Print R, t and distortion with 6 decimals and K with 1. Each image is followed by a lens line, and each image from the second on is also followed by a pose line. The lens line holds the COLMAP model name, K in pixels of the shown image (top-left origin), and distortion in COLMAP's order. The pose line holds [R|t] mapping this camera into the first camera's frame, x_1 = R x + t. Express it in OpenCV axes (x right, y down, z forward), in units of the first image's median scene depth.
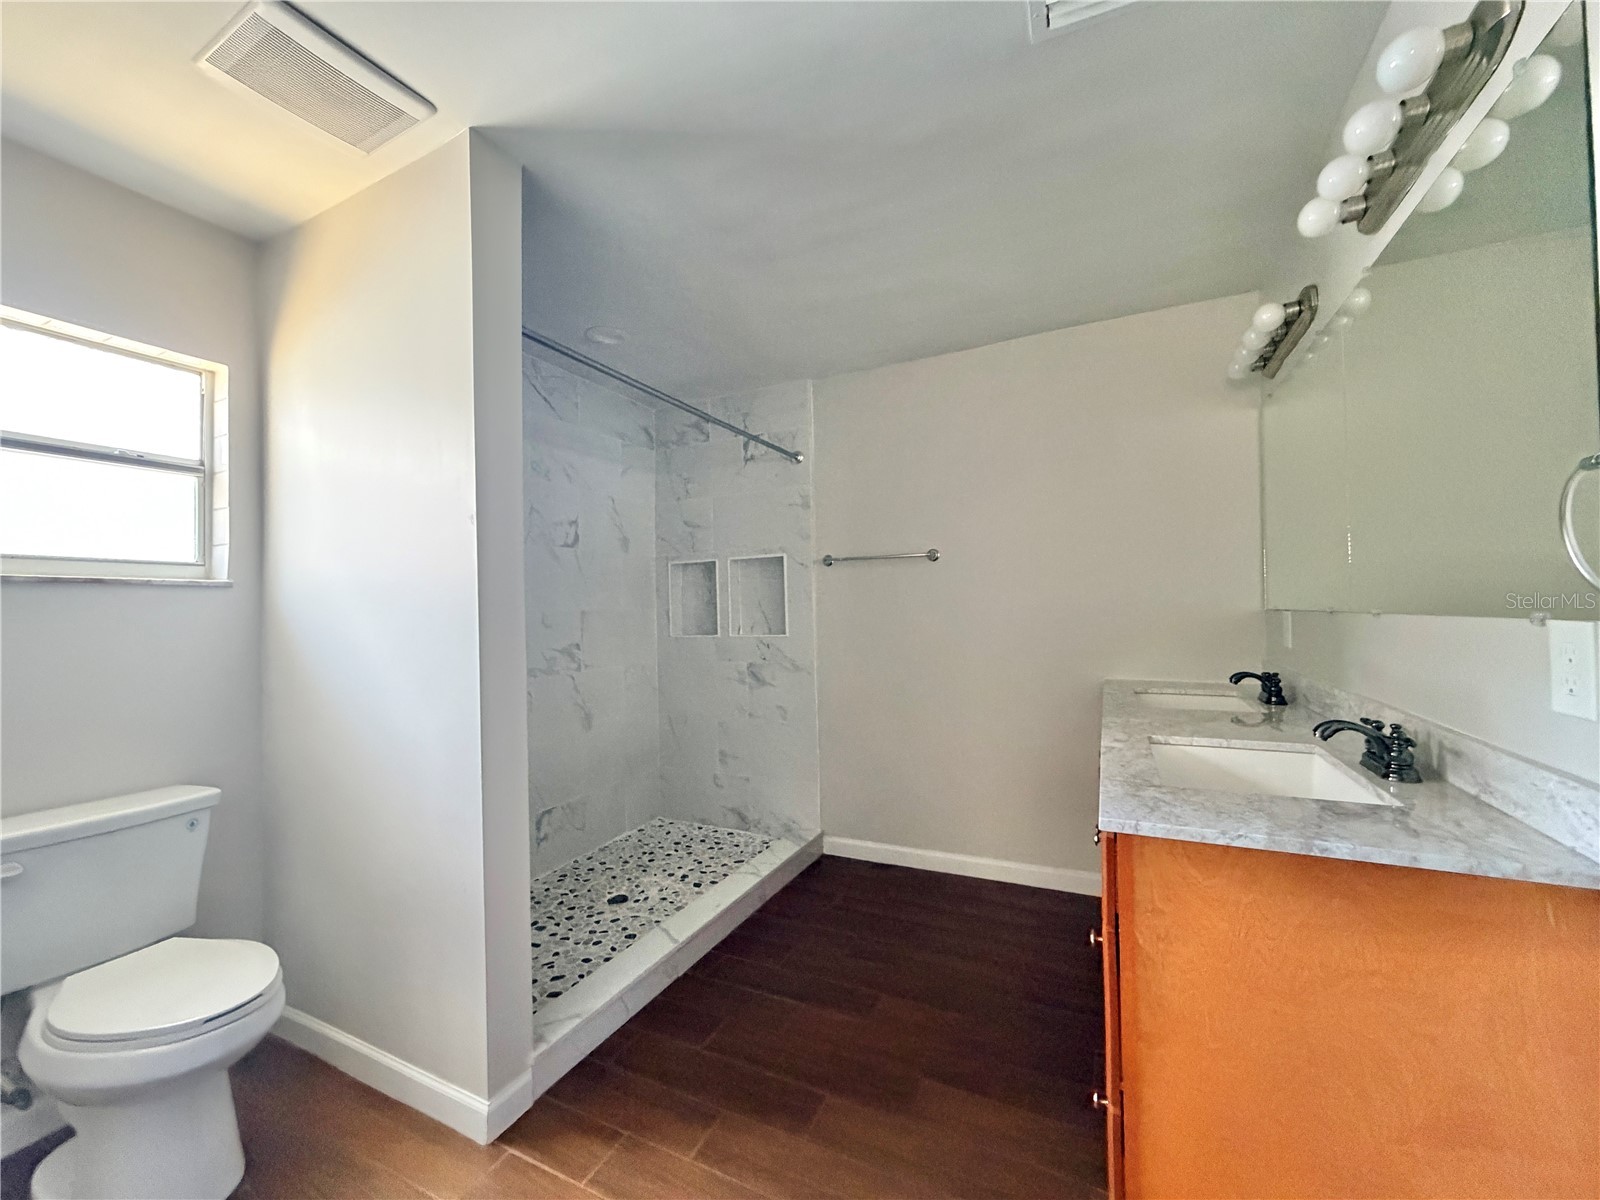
lens RADIAL K [[638.3, 0, 793.5], [0, 638.3, 599.7], [0, 0, 1]] dist [0.000277, -0.000401]
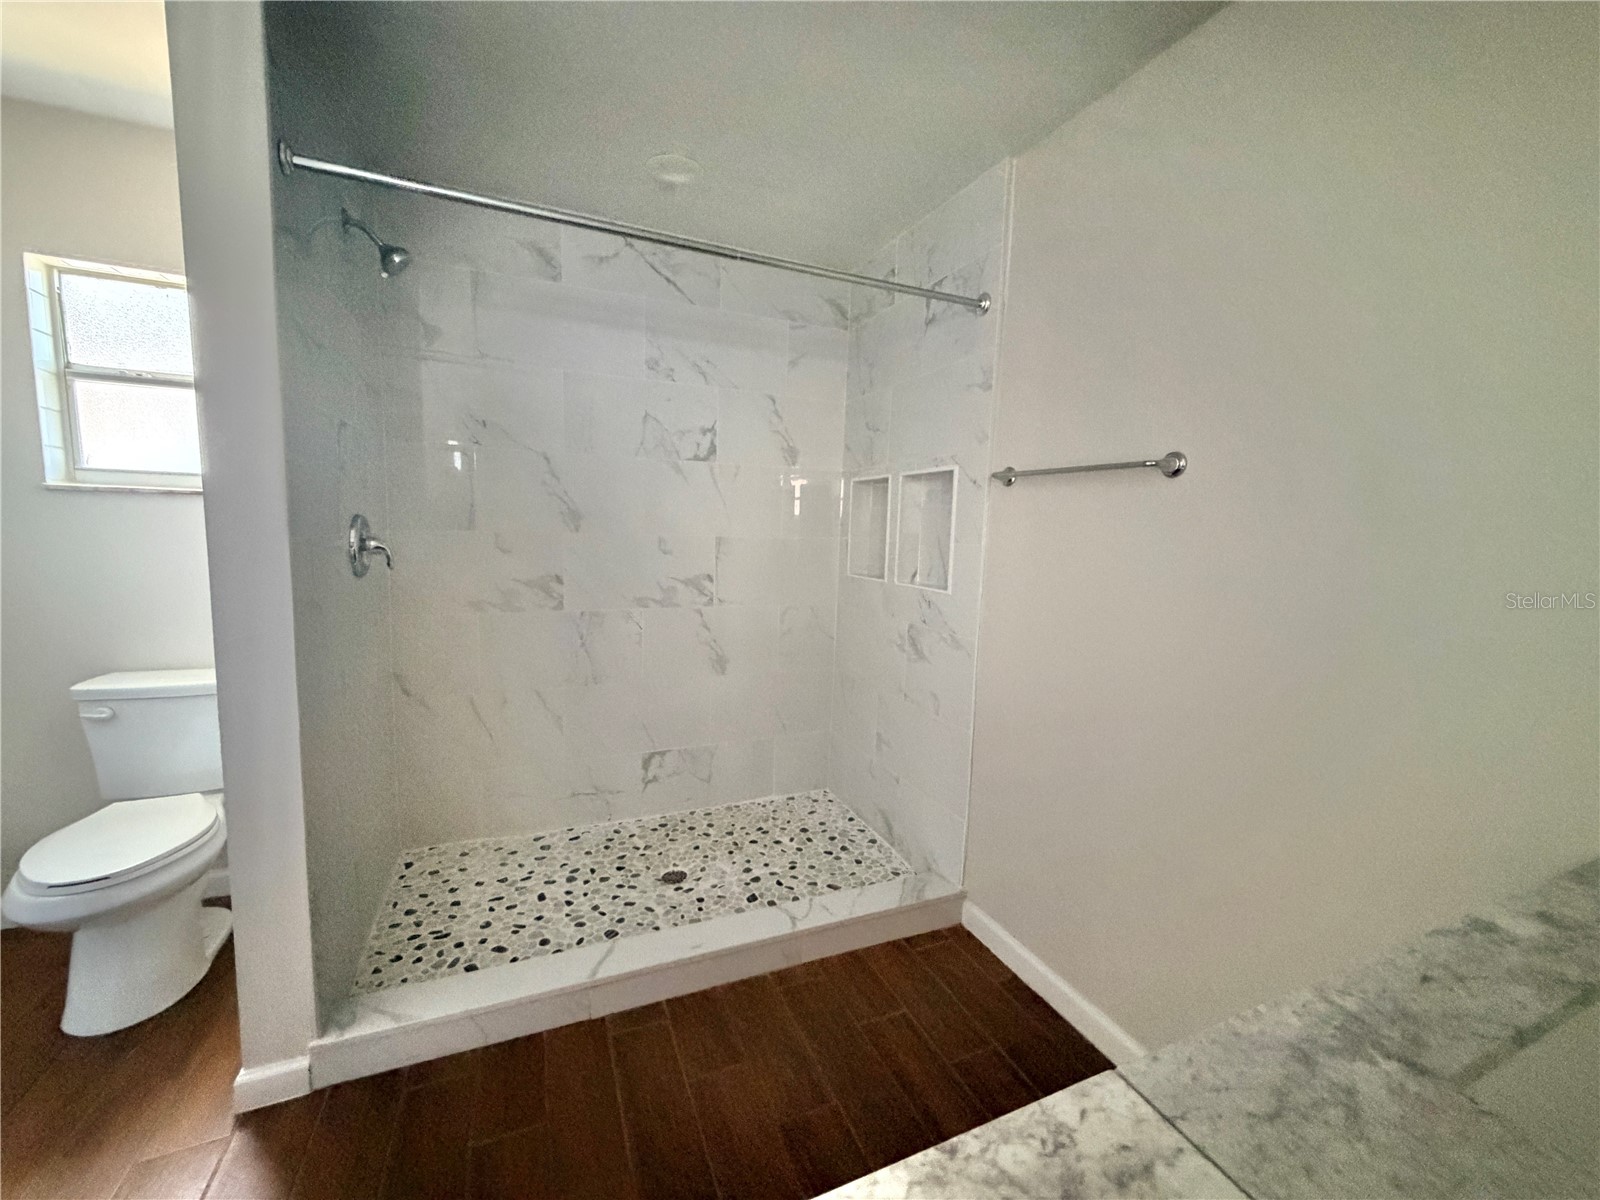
lens RADIAL K [[638.3, 0, 802.4], [0, 638.3, 599.0], [0, 0, 1]] dist [0.000277, -0.000401]
pose [[0.762030, 0.121262, -0.636087, 0.312317], [-0.040693, 0.989335, 0.139855, -0.024103], [0.646262, -0.080690, 0.758837, 0.426903]]
